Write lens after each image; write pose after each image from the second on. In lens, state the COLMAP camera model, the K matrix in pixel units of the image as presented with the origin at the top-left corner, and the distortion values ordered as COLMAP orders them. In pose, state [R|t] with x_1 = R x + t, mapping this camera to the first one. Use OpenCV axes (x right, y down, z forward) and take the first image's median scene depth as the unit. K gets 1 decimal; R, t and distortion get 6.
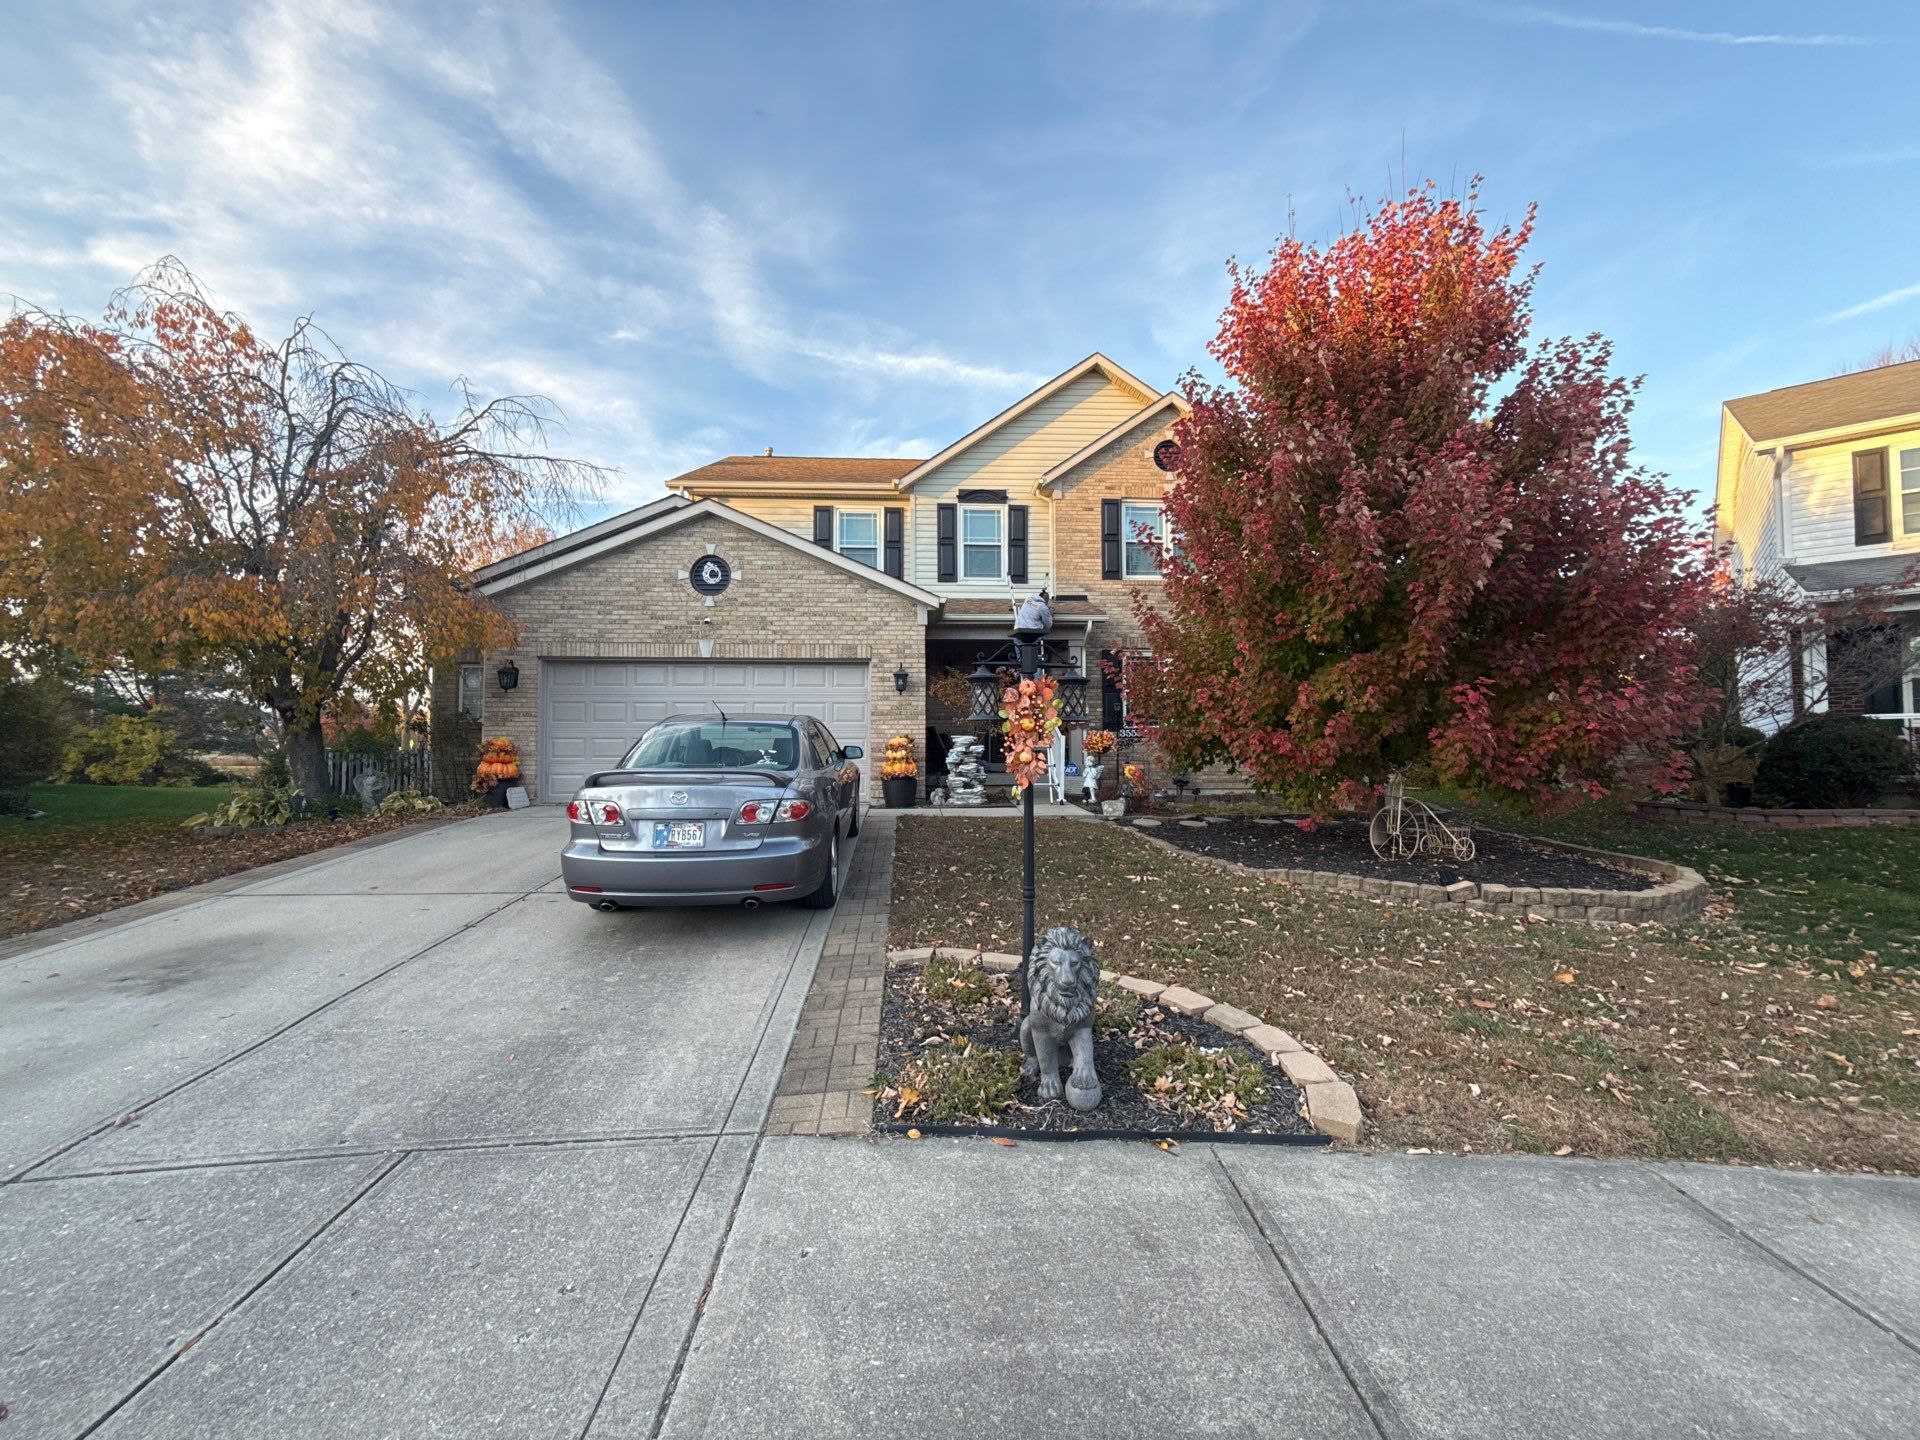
lens RADIAL K [[761.0, 0, 962.7], [0, 761.0, 731.6], [0, 0, 1]] dist [-0.000804, -0.000117]
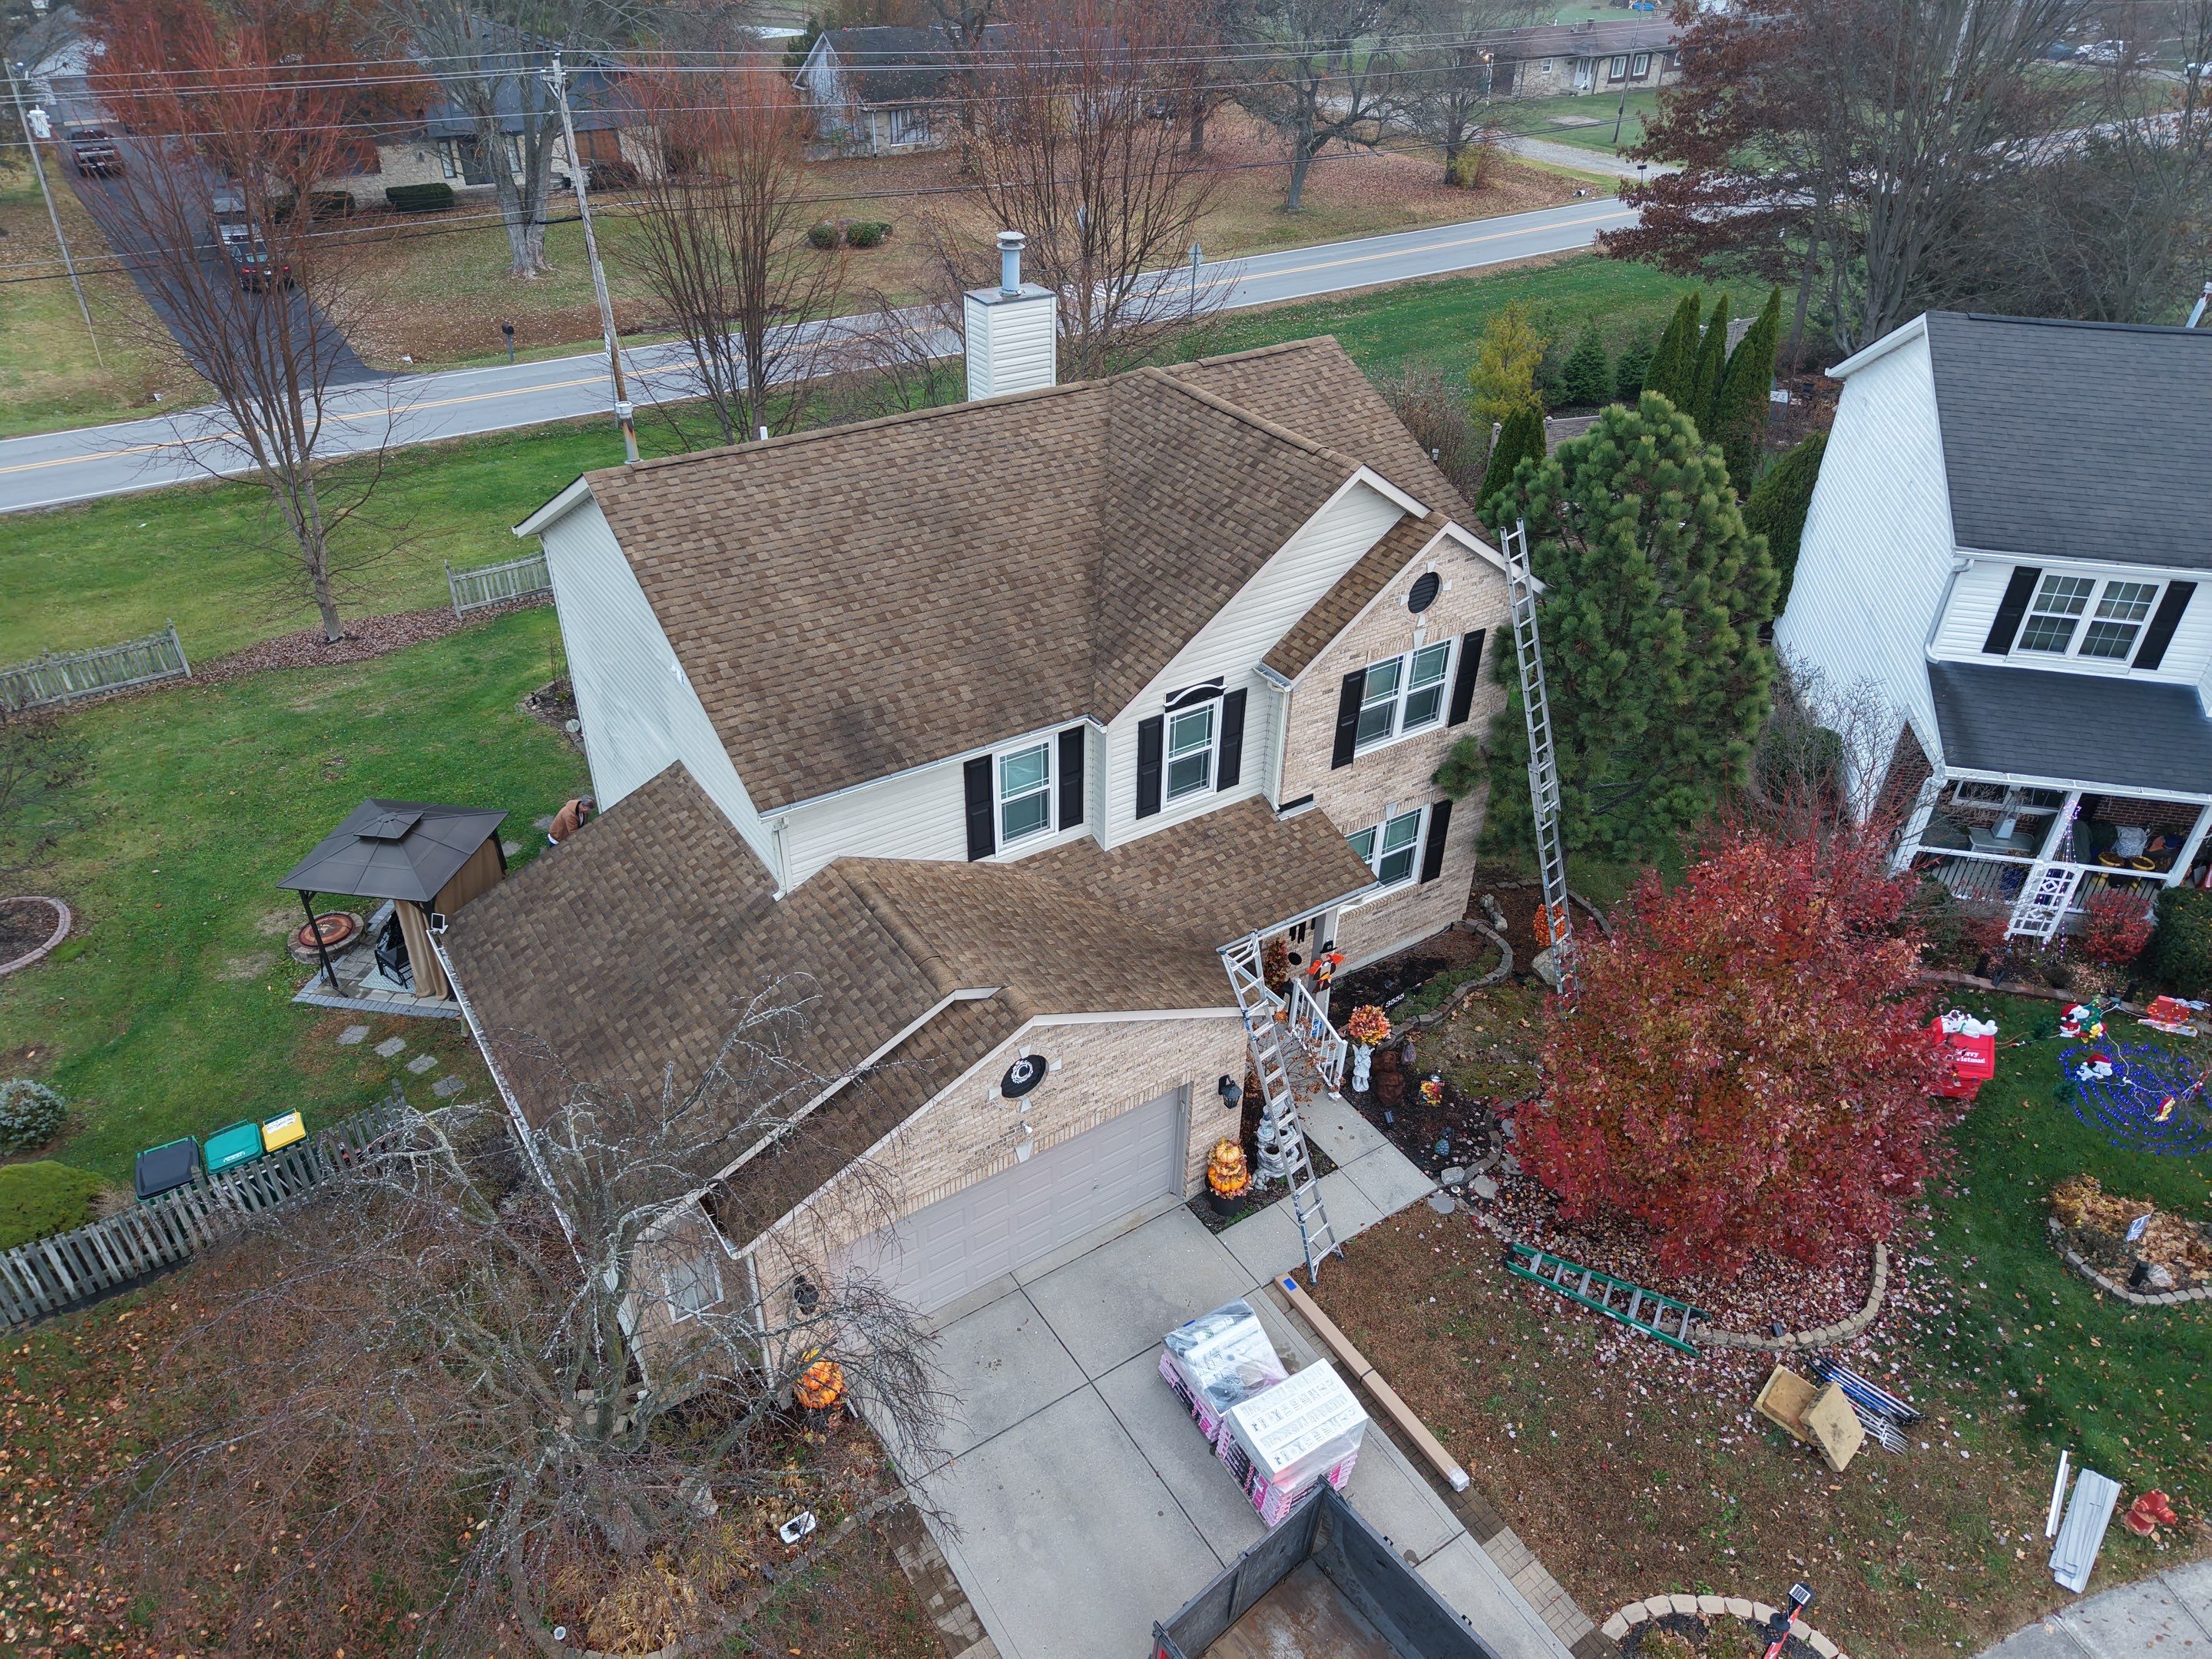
lens RADIAL K [[1487.7, 0, 1102.4], [0, 1487.7, 829.3], [0, 0, 1]] dist [0.044519, -0.039048]
pose [[0.866043, -0.266336, 0.423125, -0.796721], [-0.038085, 0.808699, 0.586988, -1.229713], [-0.498517, -0.524472, 0.690225, 0.077450]]
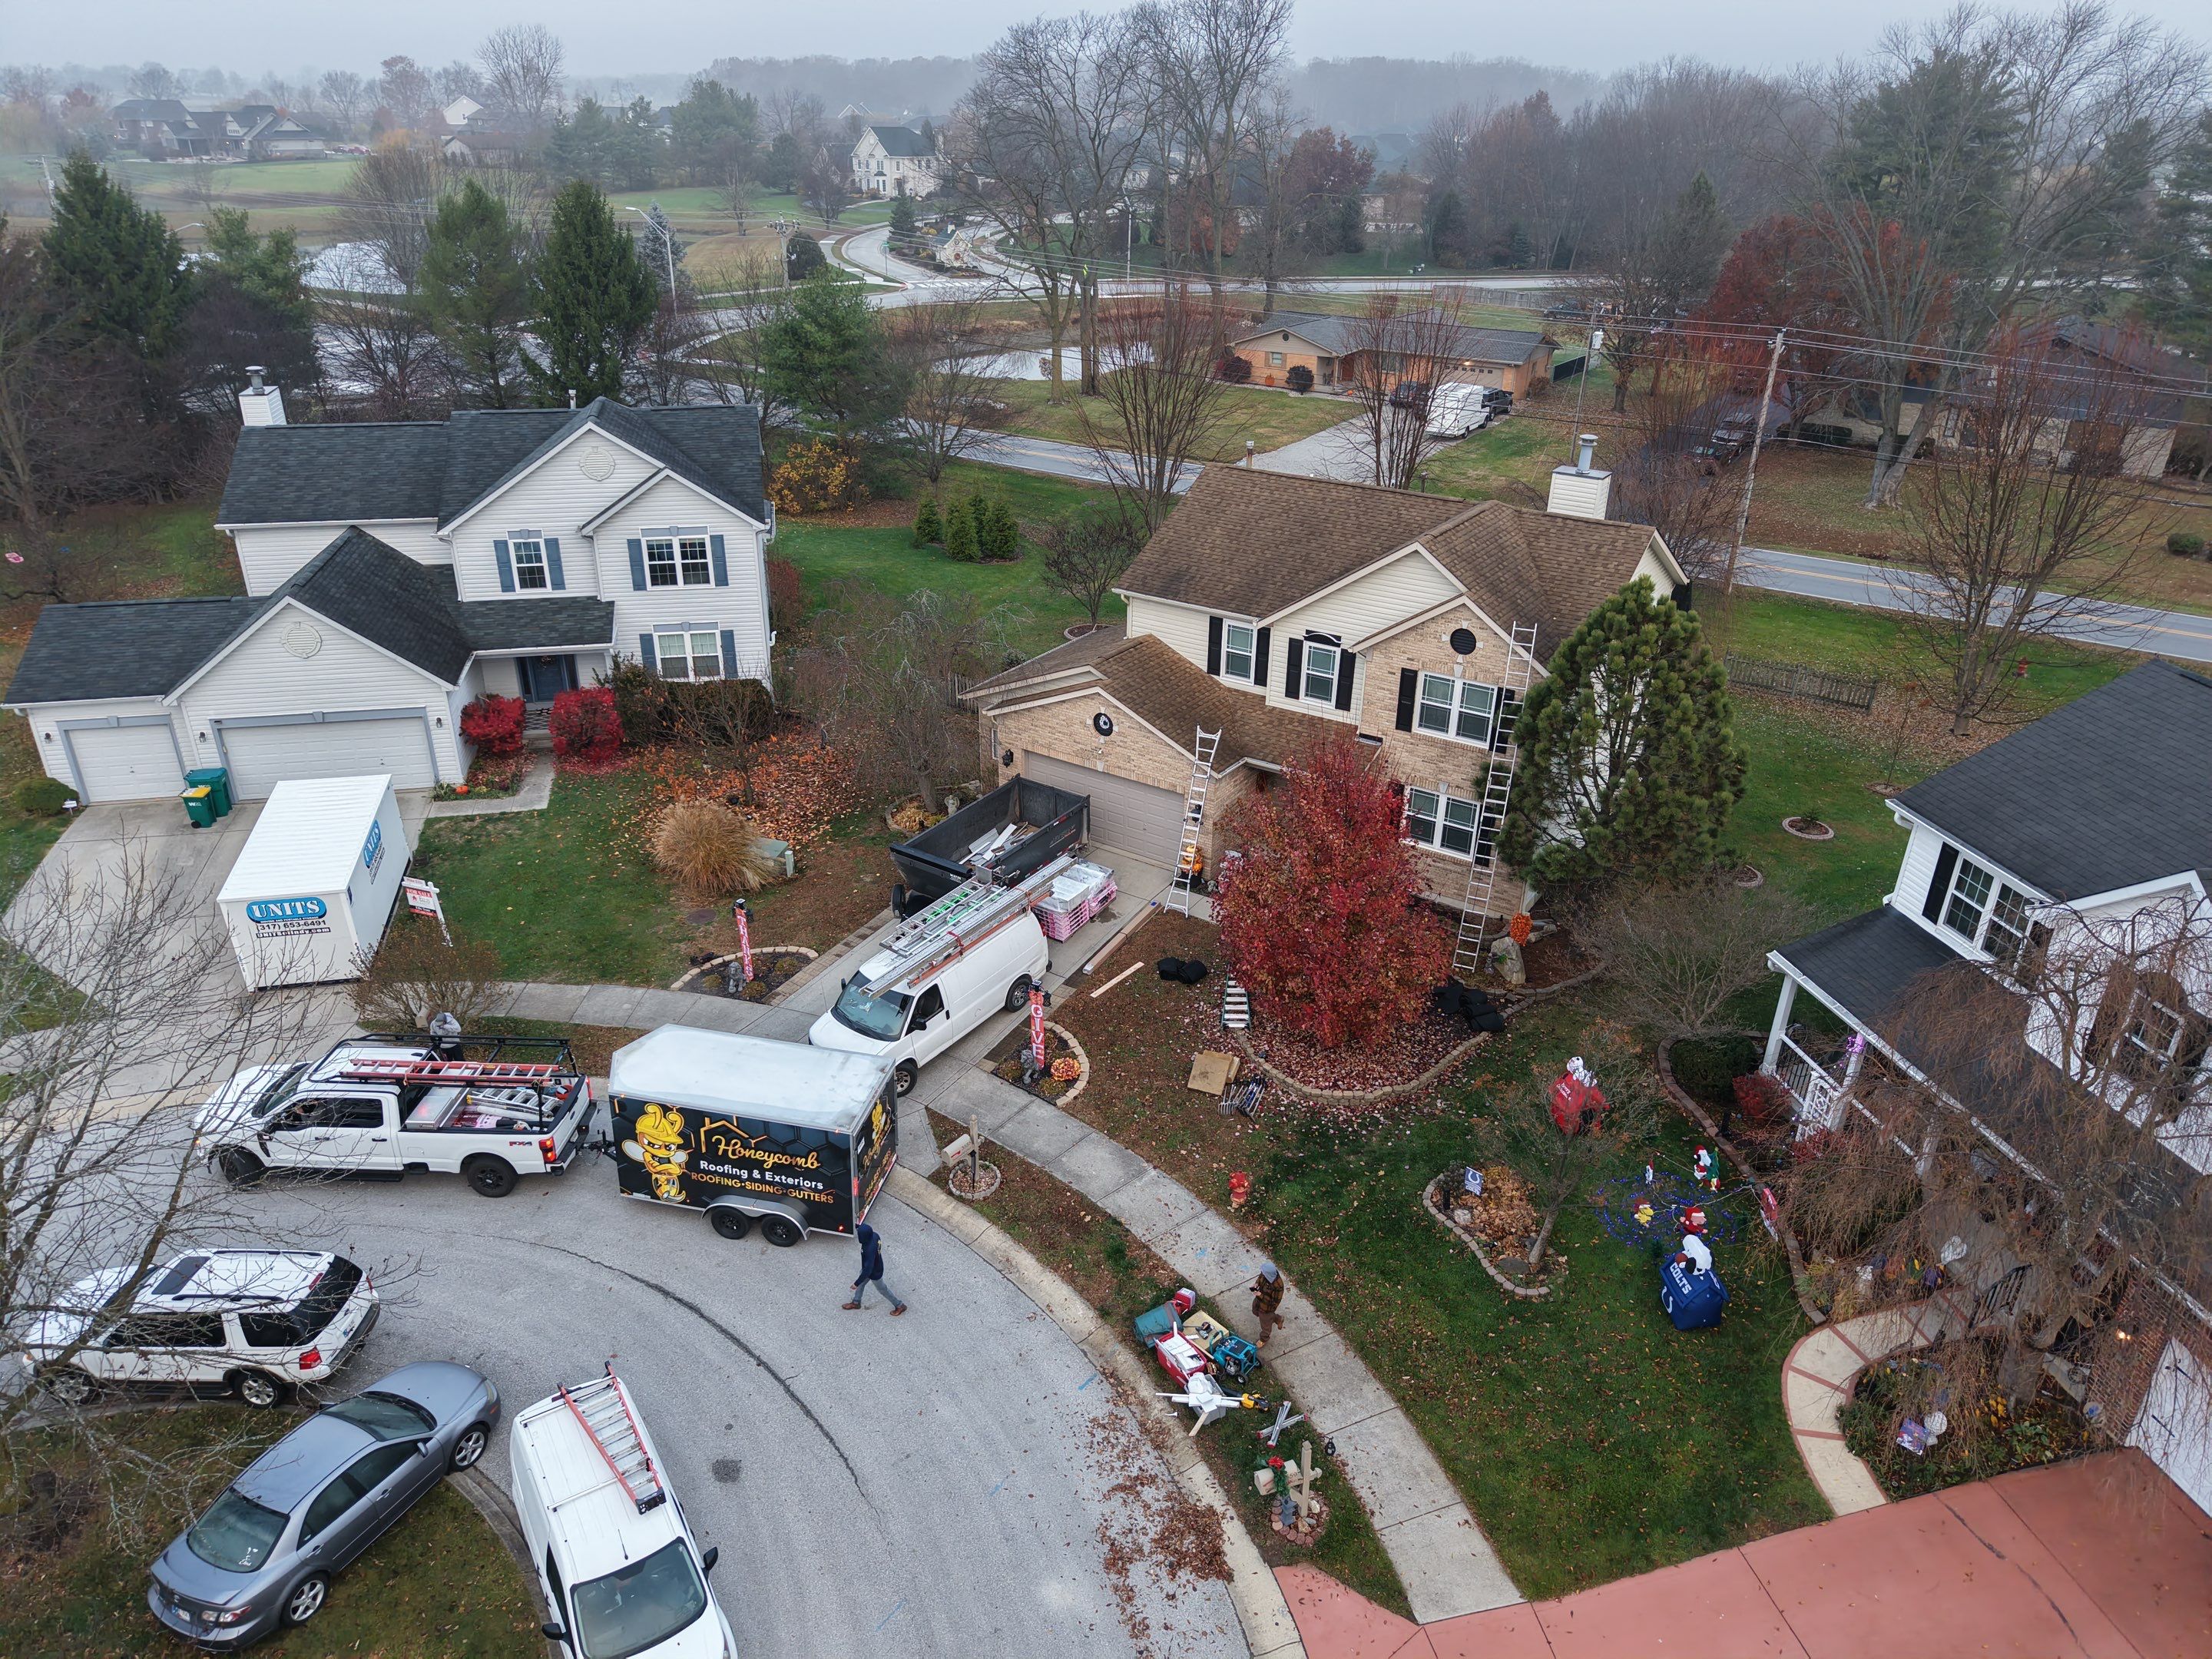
lens RADIAL K [[1512.9, 0, 1077.0], [0, 1512.9, 788.3], [0, 0, 1]] dist [0.127581, -0.318011]
pose [[0.789675, 0.259701, -0.555850, 1.436620], [0.015026, 0.897535, 0.440688, -1.482533], [0.613342, -0.356352, 0.704858, -1.350148]]
